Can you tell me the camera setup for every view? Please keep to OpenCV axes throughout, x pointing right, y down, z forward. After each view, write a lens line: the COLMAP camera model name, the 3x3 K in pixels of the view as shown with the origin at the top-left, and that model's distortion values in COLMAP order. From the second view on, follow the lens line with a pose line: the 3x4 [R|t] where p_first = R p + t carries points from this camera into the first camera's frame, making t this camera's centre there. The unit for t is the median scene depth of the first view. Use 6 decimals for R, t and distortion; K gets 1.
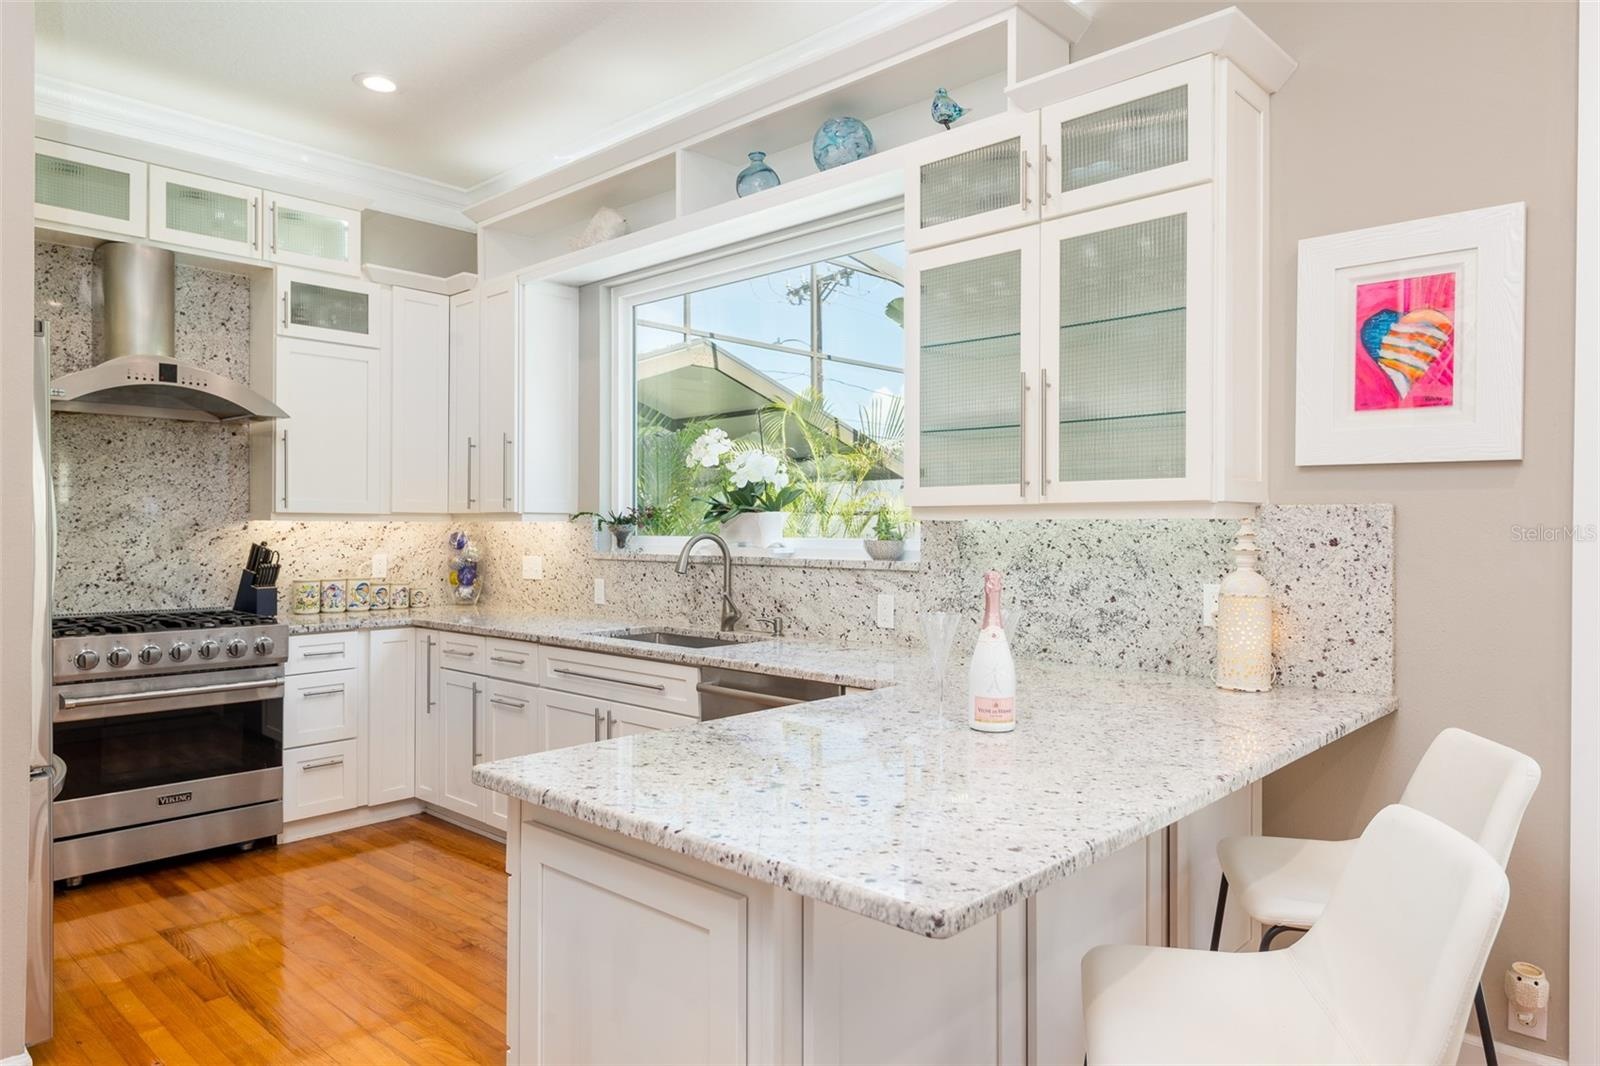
lens RADIAL K [[1010.7, 0, 800.4], [0, 1010.7, 530.5], [0, 0, 1]] dist [0.000798, 0.000104]
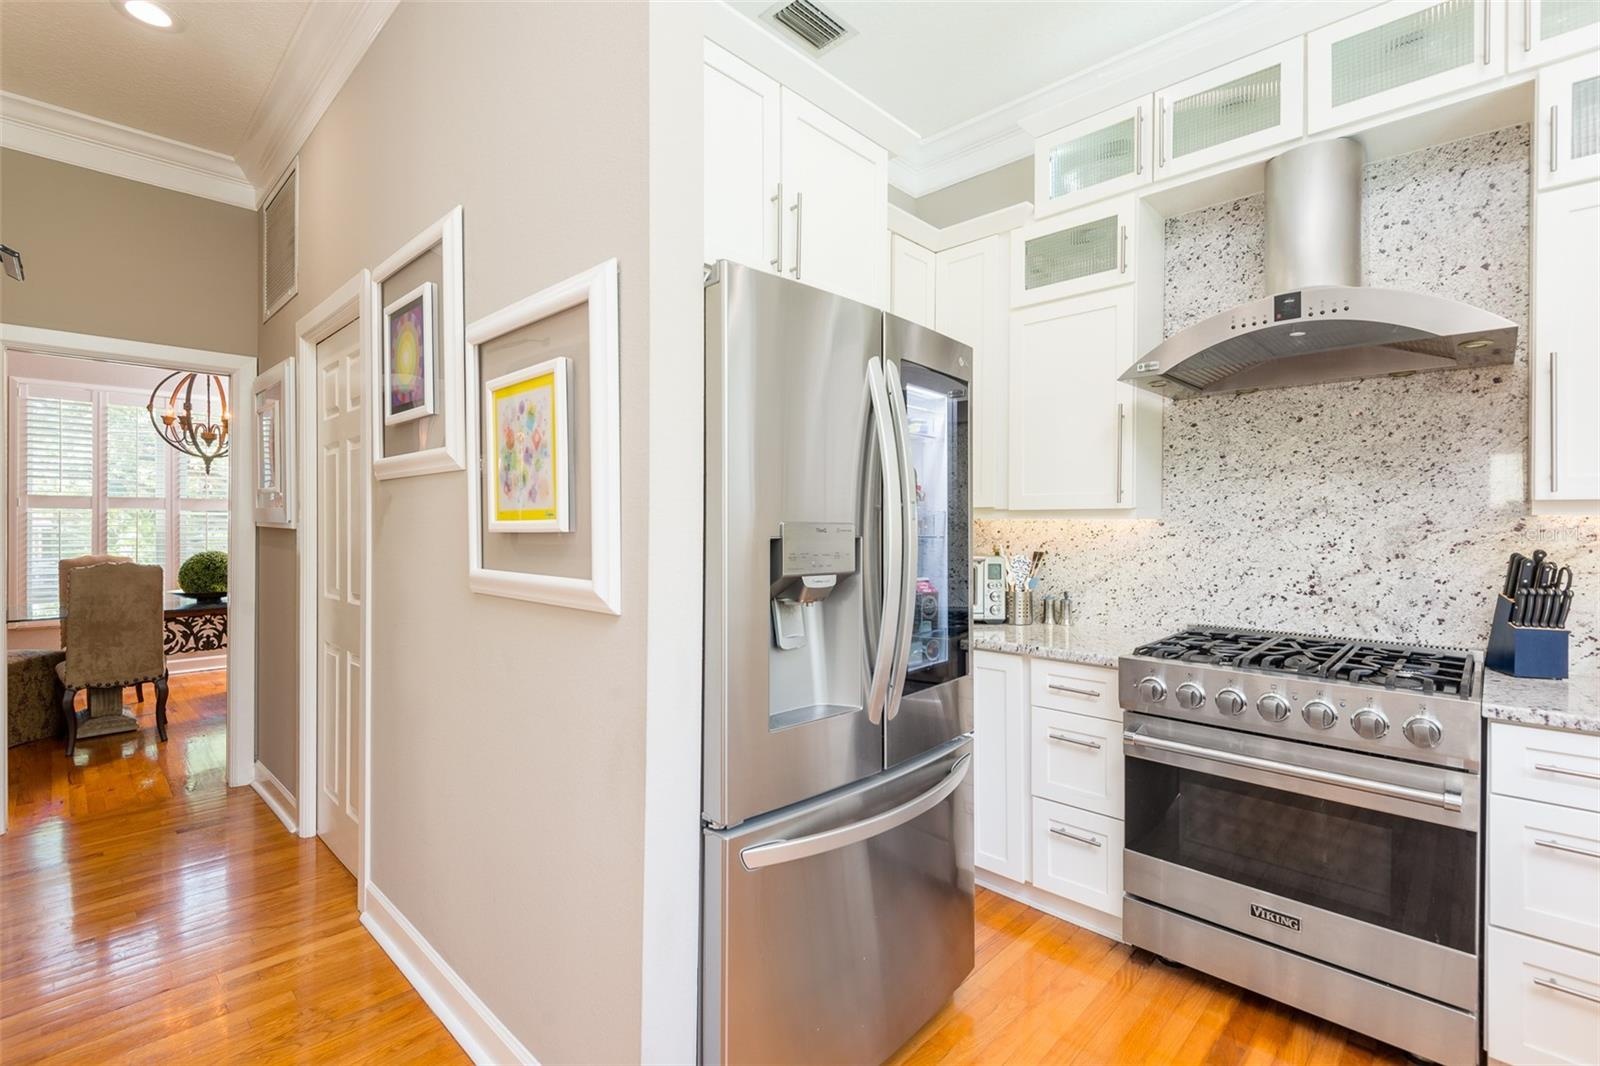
lens RADIAL K [[726.6, 0, 799.1], [0, 726.6, 527.5], [0, 0, 1]] dist [-0.001048, -0.000609]
pose [[-0.011100, -0.001329, -0.999938, -0.104623], [-0.007054, 0.999974, -0.001251, 0.001081], [0.999914, 0.007040, -0.011109, 0.602241]]
